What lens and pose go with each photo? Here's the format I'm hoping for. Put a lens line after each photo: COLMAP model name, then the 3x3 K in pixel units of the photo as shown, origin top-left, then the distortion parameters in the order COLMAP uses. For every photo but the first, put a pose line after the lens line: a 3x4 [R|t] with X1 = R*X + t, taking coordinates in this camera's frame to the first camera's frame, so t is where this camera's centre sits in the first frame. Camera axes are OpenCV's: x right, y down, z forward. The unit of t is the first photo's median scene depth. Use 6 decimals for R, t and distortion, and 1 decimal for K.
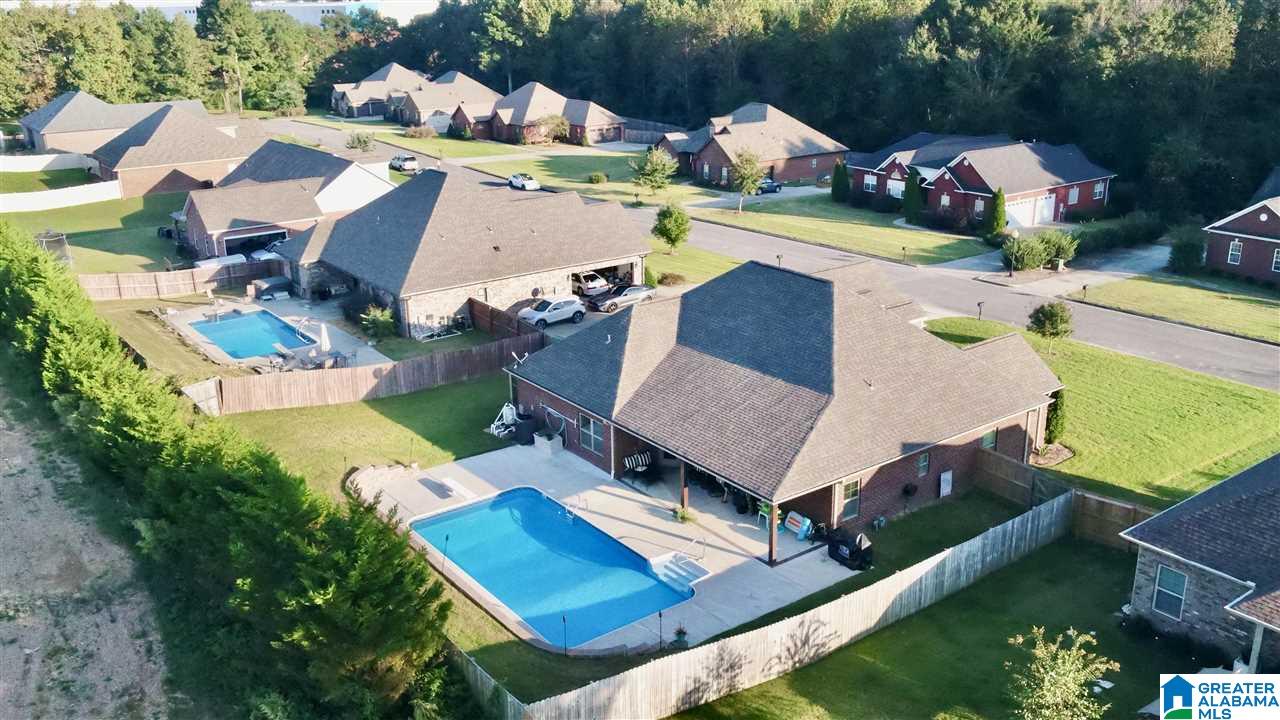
lens RADIAL K [[1105.2, 0, 640.0], [0, 1105.2, 360.0], [0, 0, 1]] dist [0.020660, -0.002907]
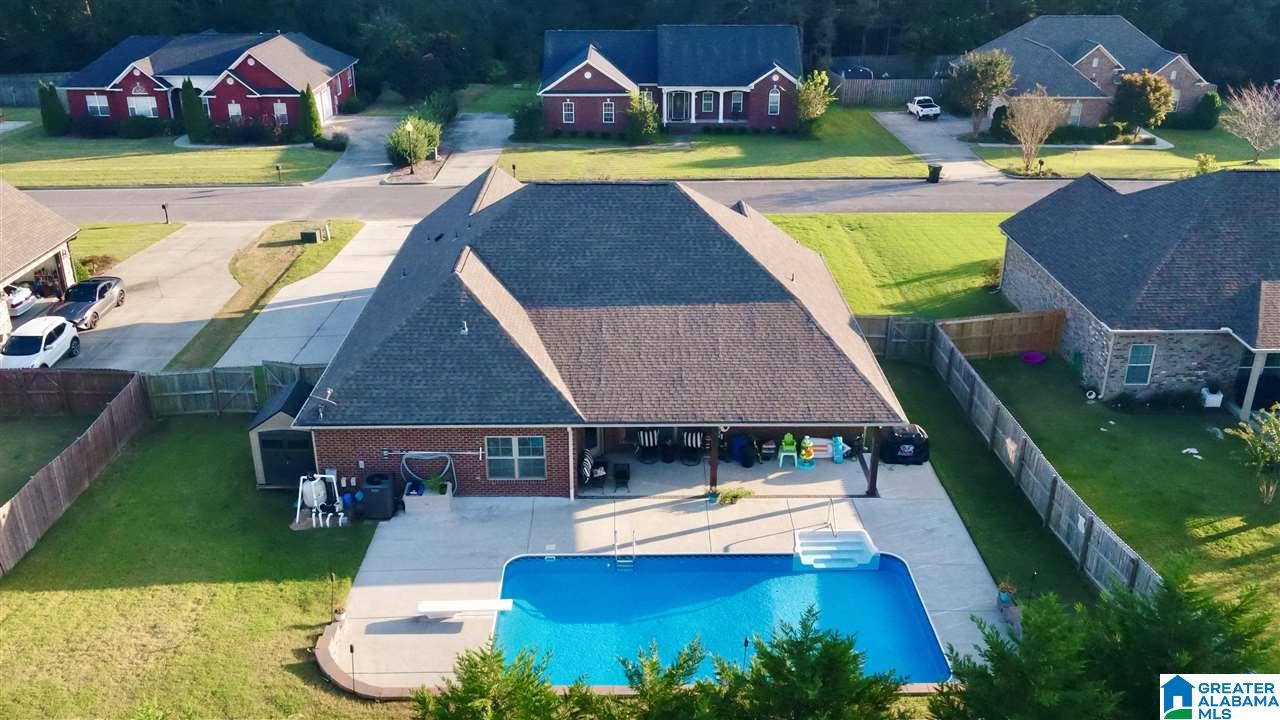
lens RADIAL K [[1105.2, 0, 640.0], [0, 1105.2, 360.0], [0, 0, 1]] dist [0.020660, -0.002907]
pose [[0.602546, -0.315278, 0.733169, -0.481420], [0.252003, 0.946824, 0.200049, -0.111600], [-0.757253, 0.064222, 0.649956, 0.448546]]
